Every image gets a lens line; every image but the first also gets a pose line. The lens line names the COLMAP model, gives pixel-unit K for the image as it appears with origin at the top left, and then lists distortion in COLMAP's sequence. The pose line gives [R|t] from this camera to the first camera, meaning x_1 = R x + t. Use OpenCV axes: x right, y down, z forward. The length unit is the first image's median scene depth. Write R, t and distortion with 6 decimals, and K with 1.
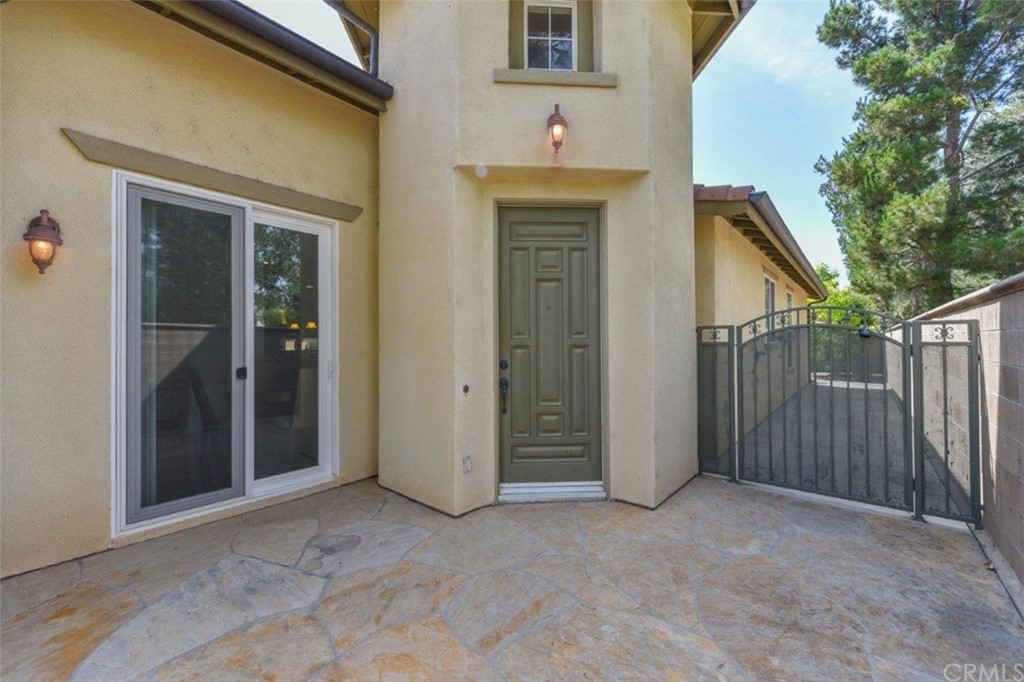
lens RADIAL K [[402.0, 0, 512.0], [0, 402.0, 341.0], [0, 0, 1]] dist [0.006235, -0.000627]
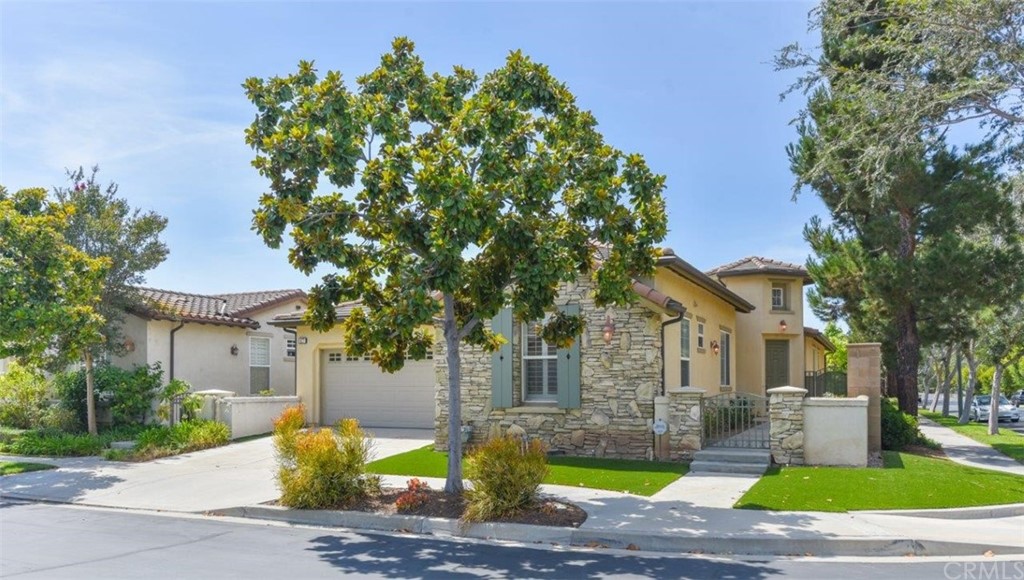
lens RADIAL K [[744.2, 0, 514.1], [0, 744.2, 378.3], [0, 0, 1]] dist [0.005874, 0.001515]
pose [[0.966327, 0.009351, 0.257146, -3.303836], [-0.009229, 0.999956, -0.001682, 0.051570], [-0.257151, -0.000748, 0.966371, -4.174343]]
